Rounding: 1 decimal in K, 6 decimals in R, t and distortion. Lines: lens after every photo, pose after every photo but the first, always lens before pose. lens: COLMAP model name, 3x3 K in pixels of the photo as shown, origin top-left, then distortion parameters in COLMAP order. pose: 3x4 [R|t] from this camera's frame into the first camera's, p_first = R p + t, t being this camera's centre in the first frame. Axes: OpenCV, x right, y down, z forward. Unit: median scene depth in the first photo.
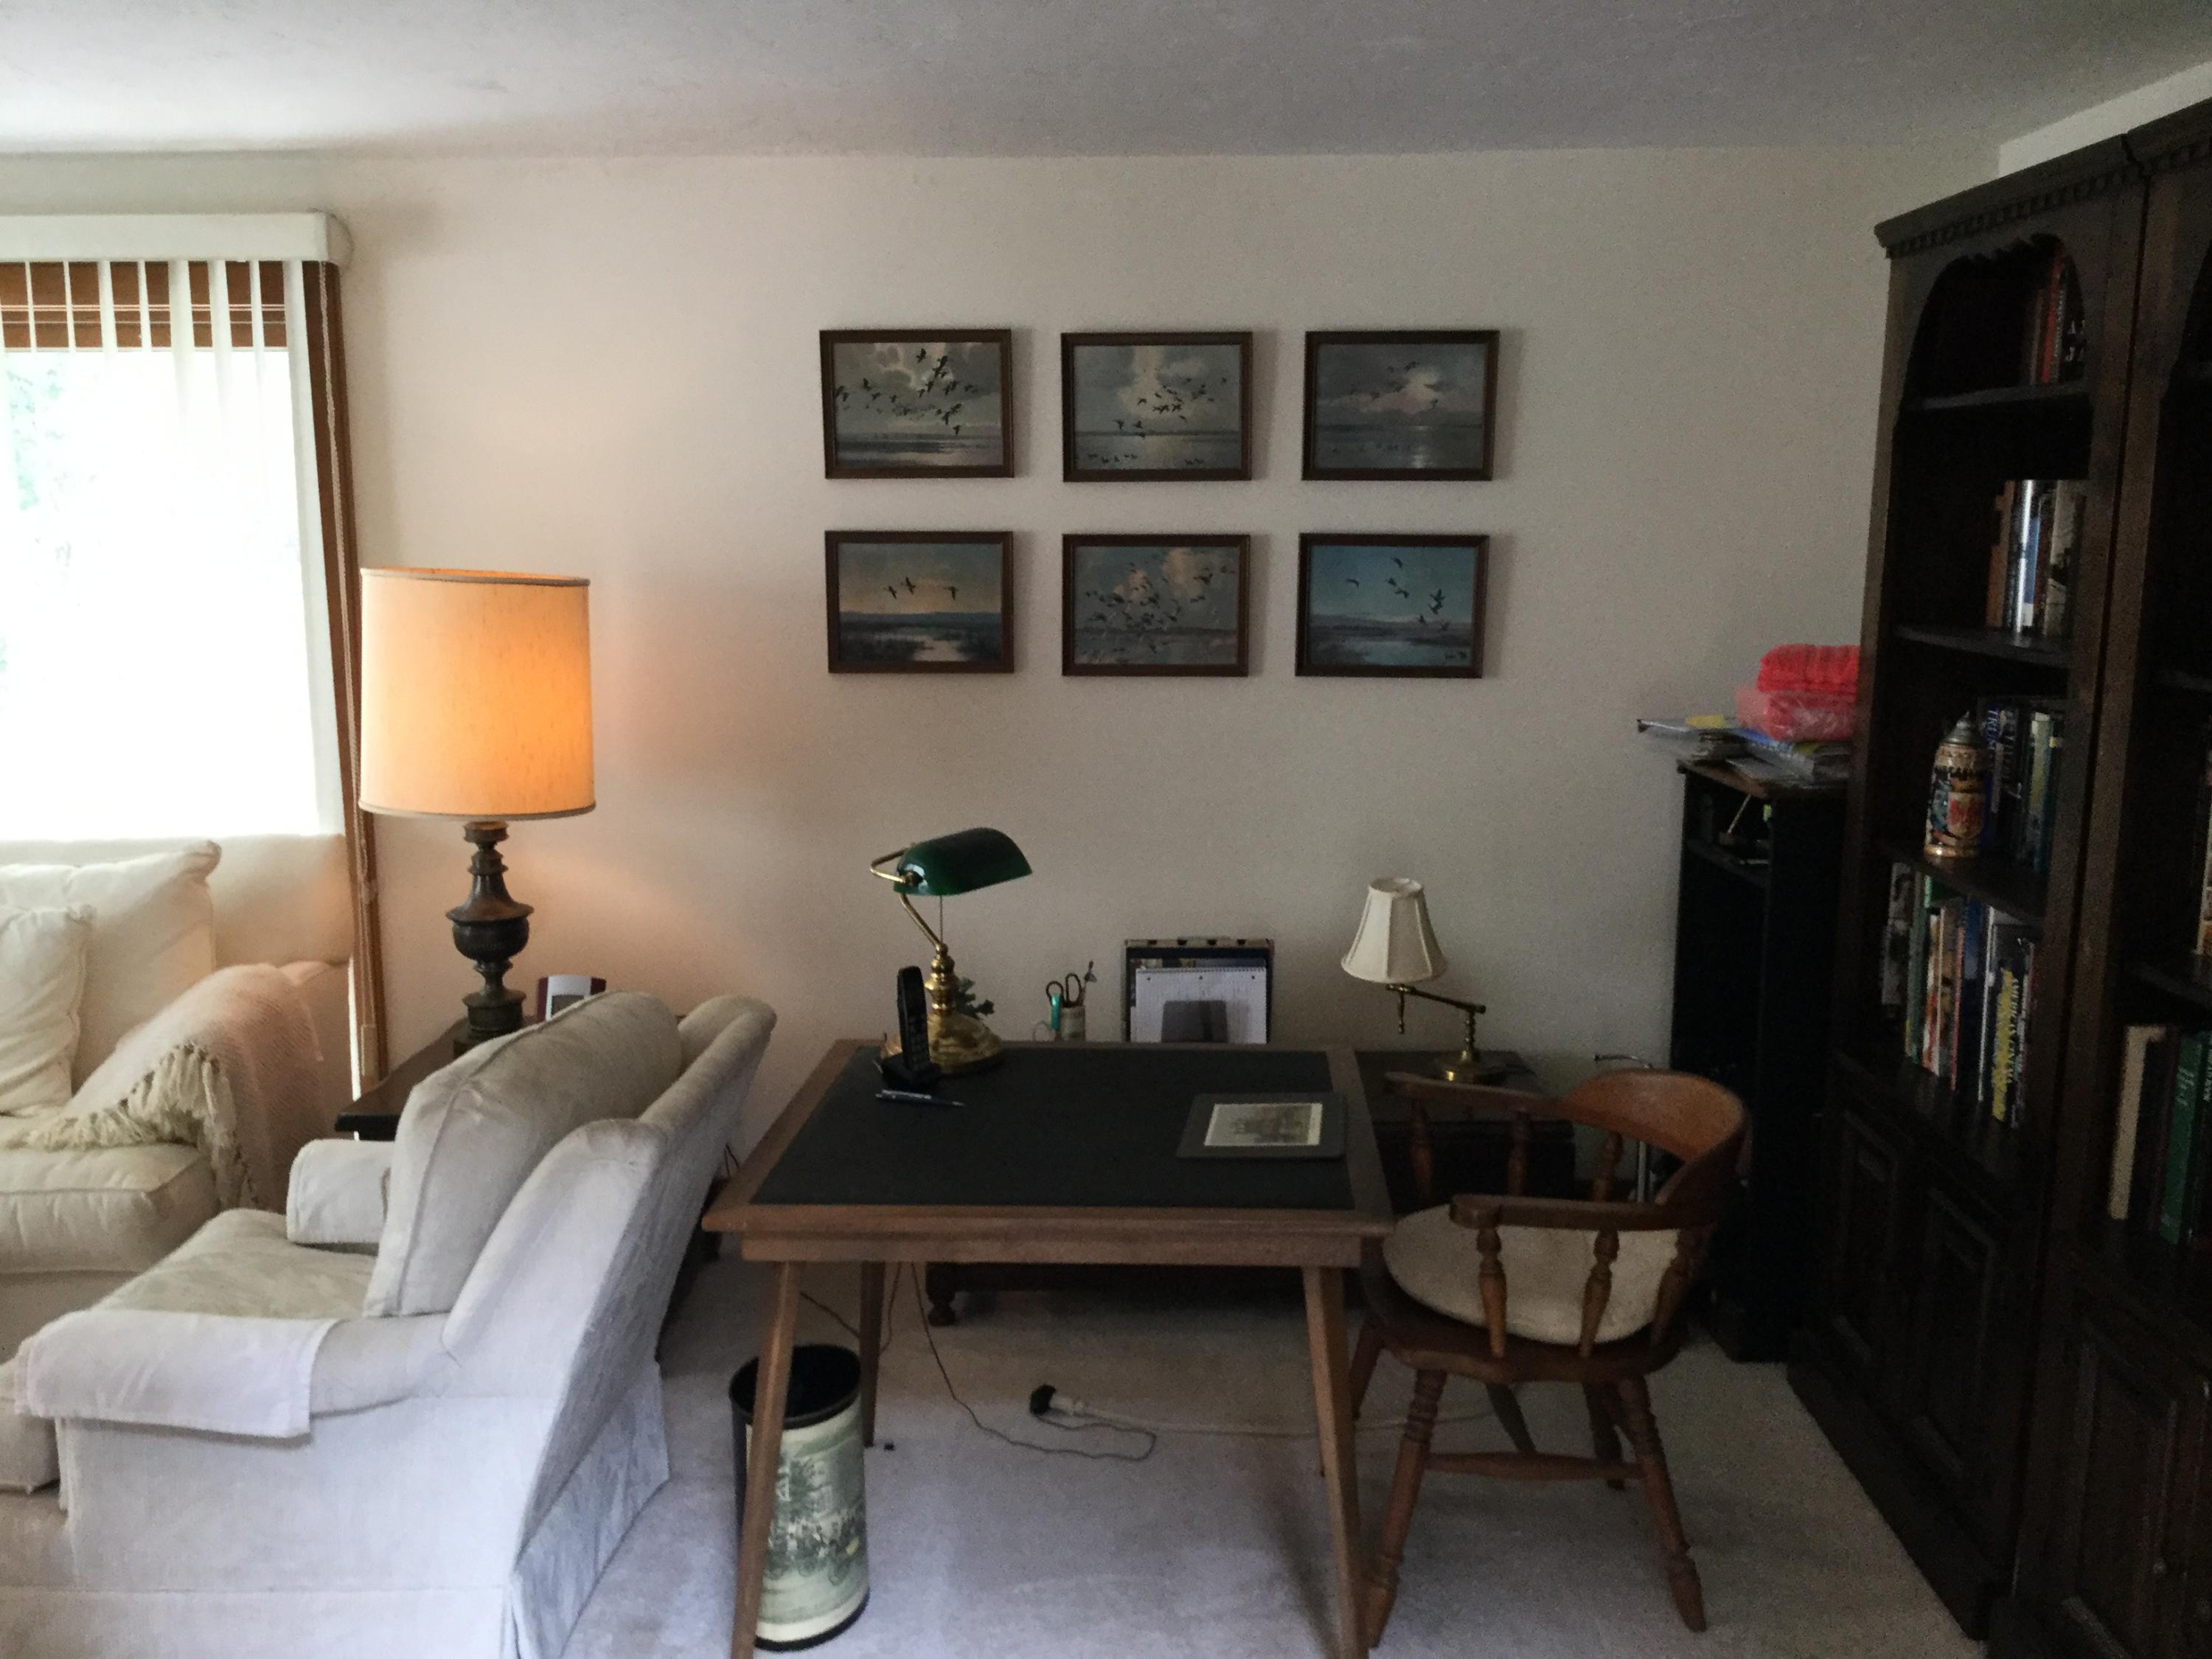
lens RADIAL K [[1971.0, 0, 1118.0], [0, 1971.0, 841.4], [0, 0, 1]] dist [0.075169, -0.120780]
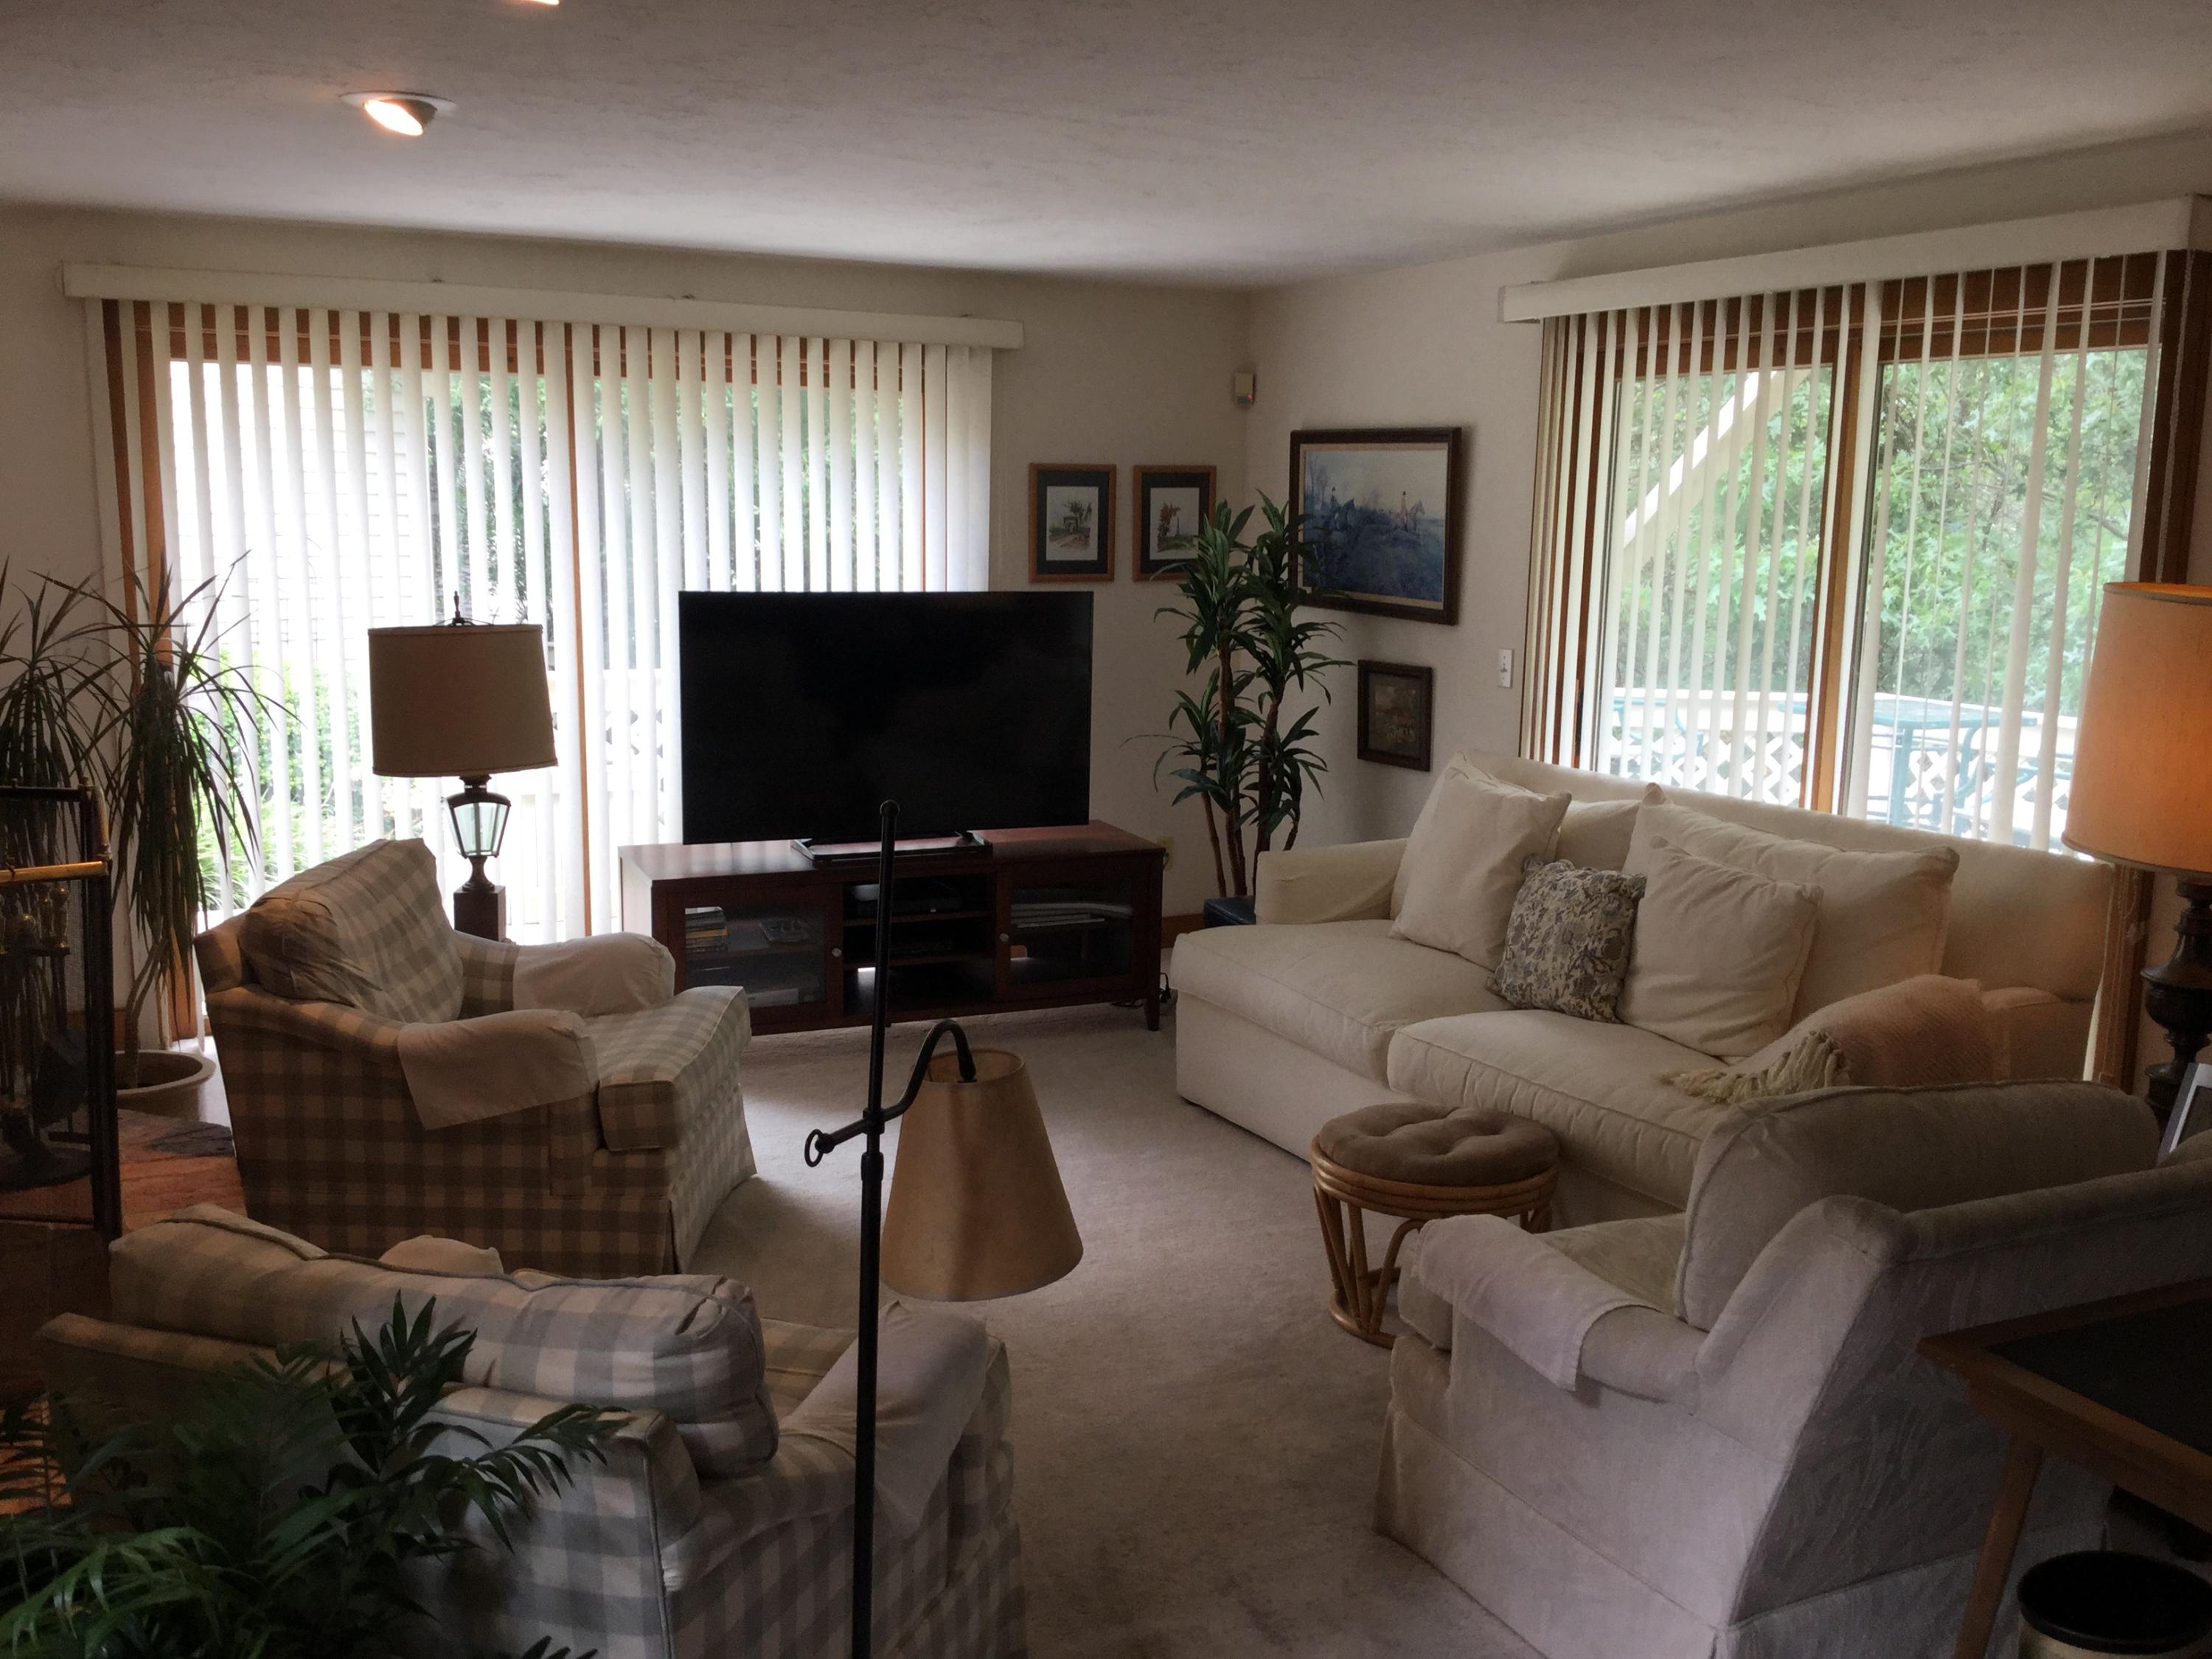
lens RADIAL K [[2006.9, 0, 1106.9], [0, 2006.9, 786.9], [0, 0, 1]] dist [0.092881, 0.009558]
pose [[0.498344, 0.140002, -0.855601, 0.217841], [-0.157821, 0.985036, 0.069259, -0.036280], [0.852494, 0.100517, 0.512982, 0.114550]]
